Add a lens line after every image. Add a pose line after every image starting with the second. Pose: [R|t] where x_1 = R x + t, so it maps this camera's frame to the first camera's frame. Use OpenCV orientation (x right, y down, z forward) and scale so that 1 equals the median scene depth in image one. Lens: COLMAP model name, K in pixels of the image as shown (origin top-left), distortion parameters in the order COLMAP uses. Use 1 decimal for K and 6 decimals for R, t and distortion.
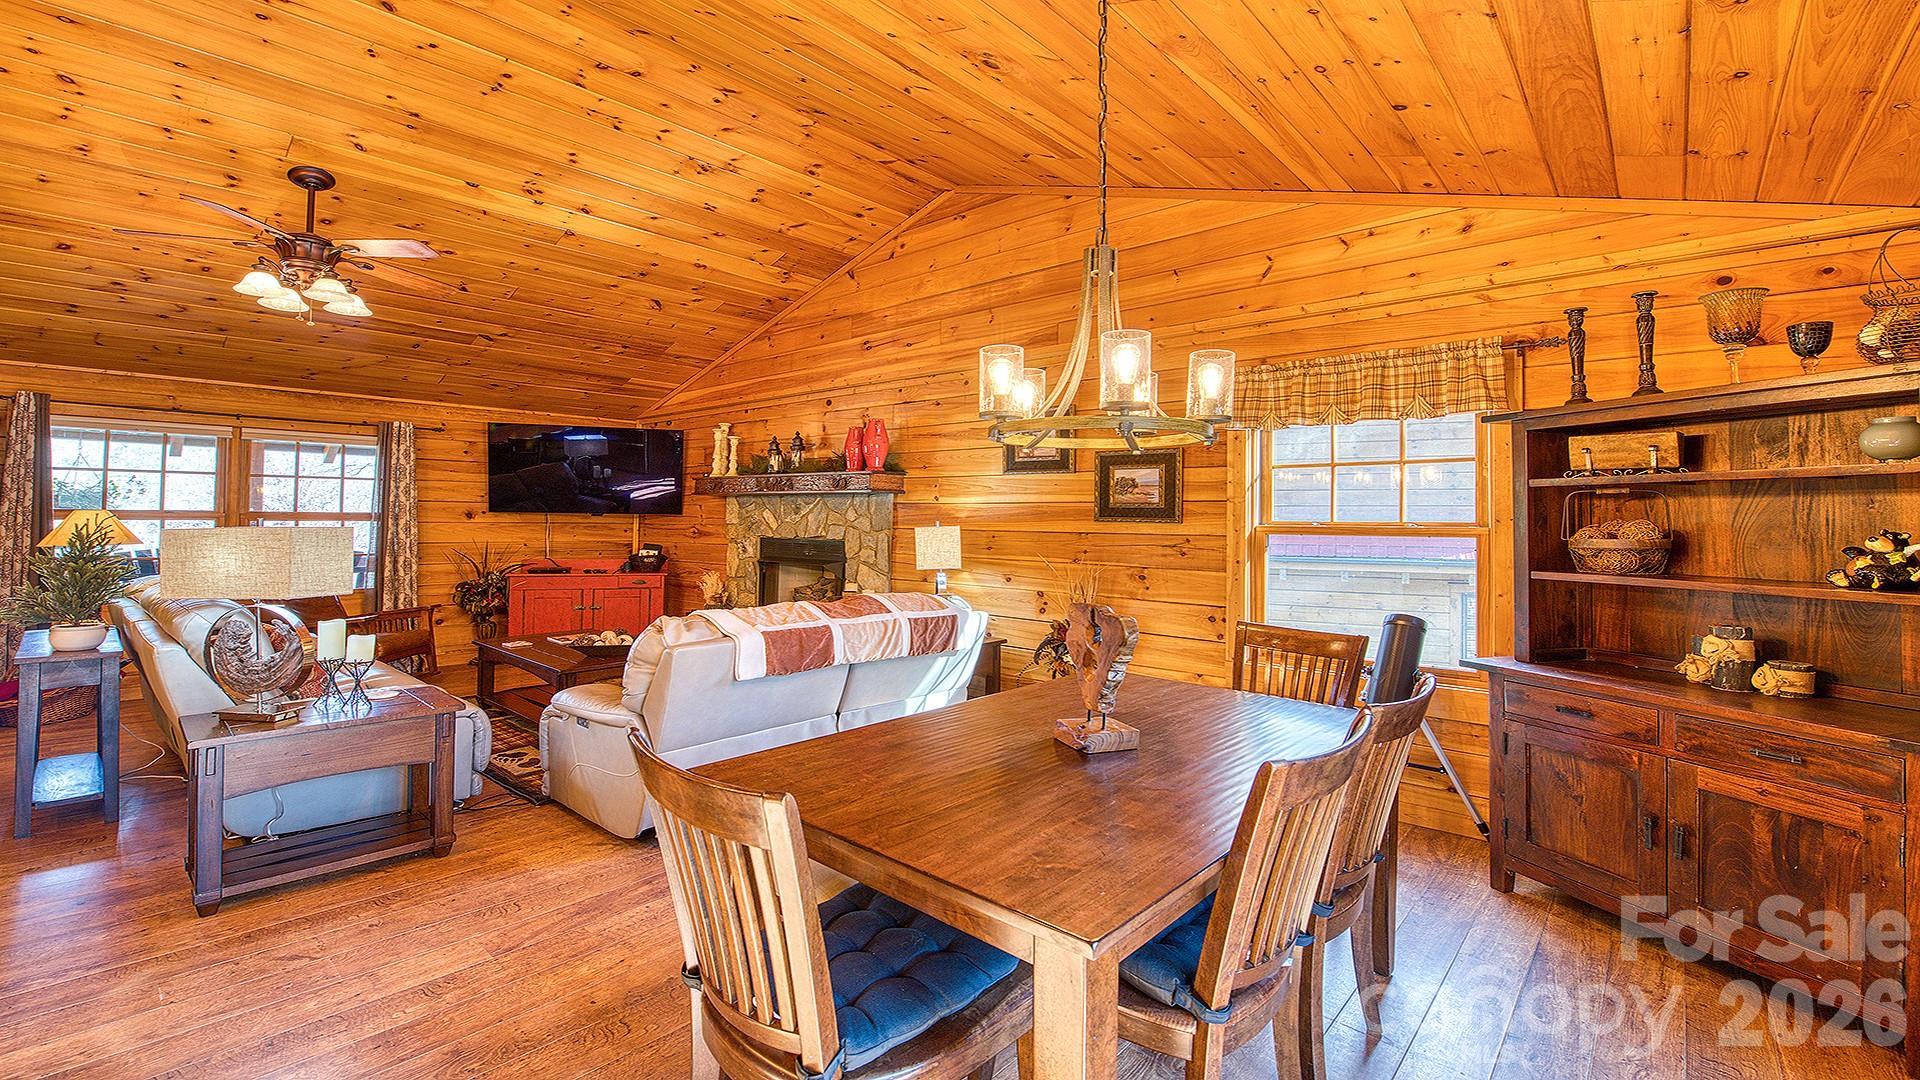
lens RADIAL K [[798.8, 0, 956.4], [0, 798.8, 514.2], [0, 0, 1]] dist [-0.001414, -0.000066]
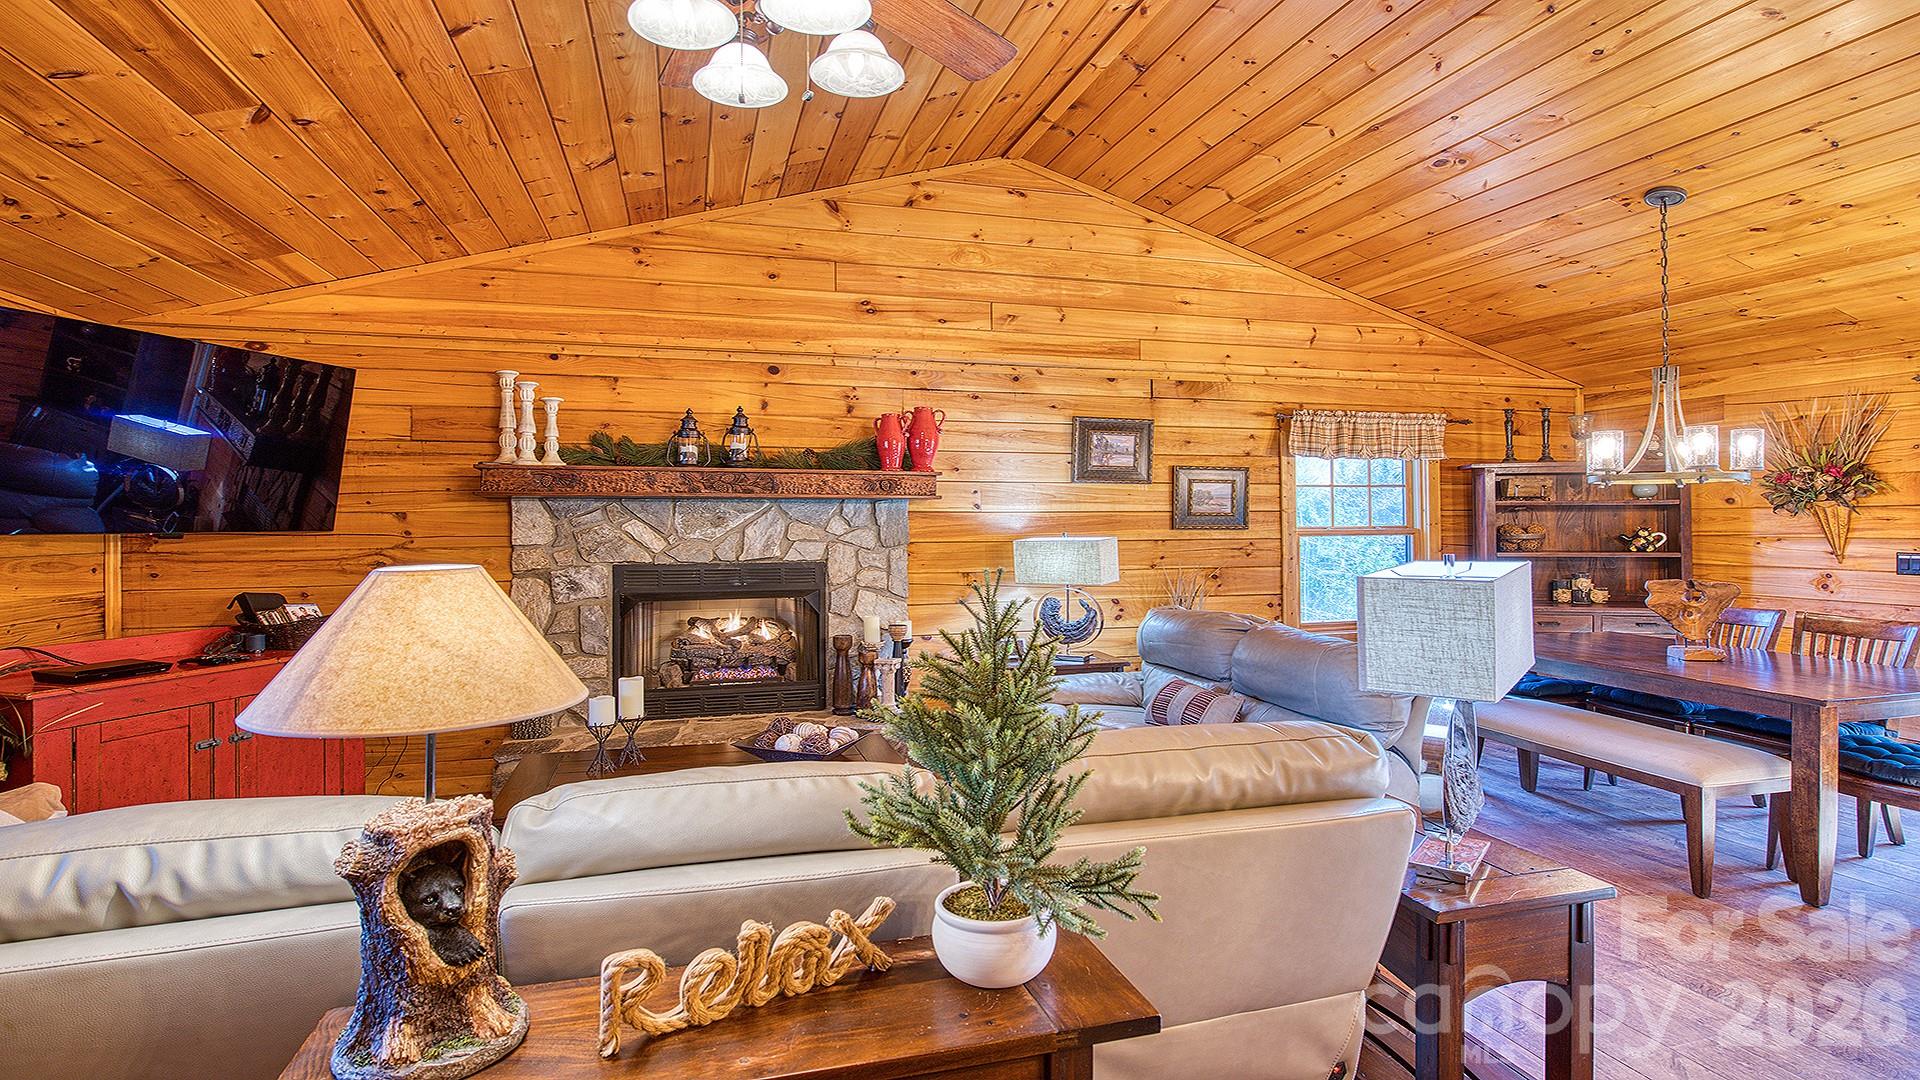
lens RADIAL K [[967.1, 0, 960.0], [0, 967.1, 540.0], [0, 0, 1]] dist [0.003148, 0.000229]
pose [[0.530061, -0.031949, 0.847357, -0.863821], [0.004083, 0.999375, 0.035127, -0.018906], [-0.847950, -0.015159, 0.529860, 0.425622]]
